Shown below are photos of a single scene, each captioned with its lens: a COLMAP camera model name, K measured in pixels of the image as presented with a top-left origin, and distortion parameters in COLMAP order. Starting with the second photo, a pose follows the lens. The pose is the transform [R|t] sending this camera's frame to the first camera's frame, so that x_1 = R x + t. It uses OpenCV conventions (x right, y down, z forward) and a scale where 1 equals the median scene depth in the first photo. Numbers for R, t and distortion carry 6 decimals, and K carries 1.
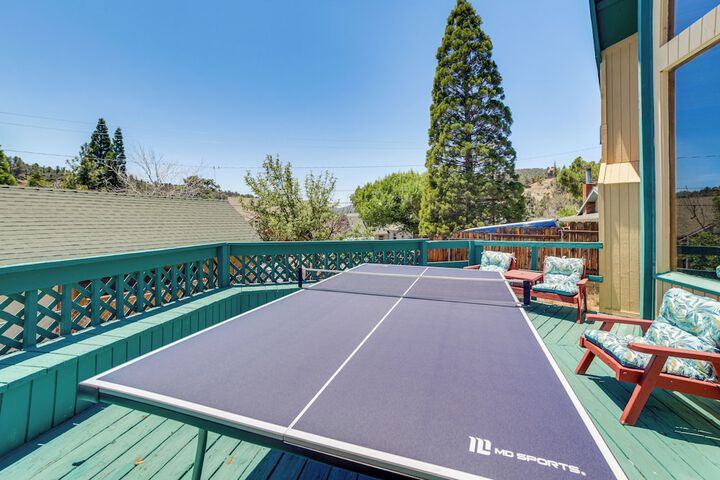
lens RADIAL K [[335.8, 0, 321.5], [0, 335.8, 193.9], [0, 0, 1]] dist [0.000640, 0.000221]
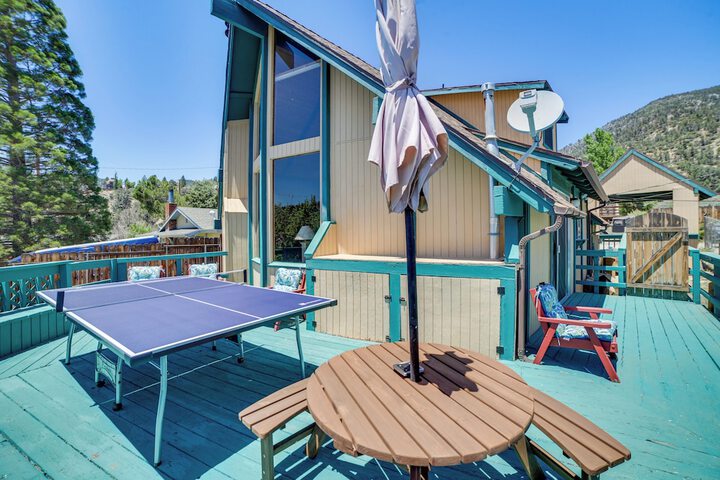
lens RADIAL K [[386.4, 0, 360.0], [0, 386.4, 240.0], [0, 0, 1]] dist [0.000183, 0.000035]
pose [[0.369520, -0.034089, 0.928597, -0.162716], [-0.047136, 0.997353, 0.055370, -0.008829], [-0.928027, -0.064231, 0.366935, -0.055821]]
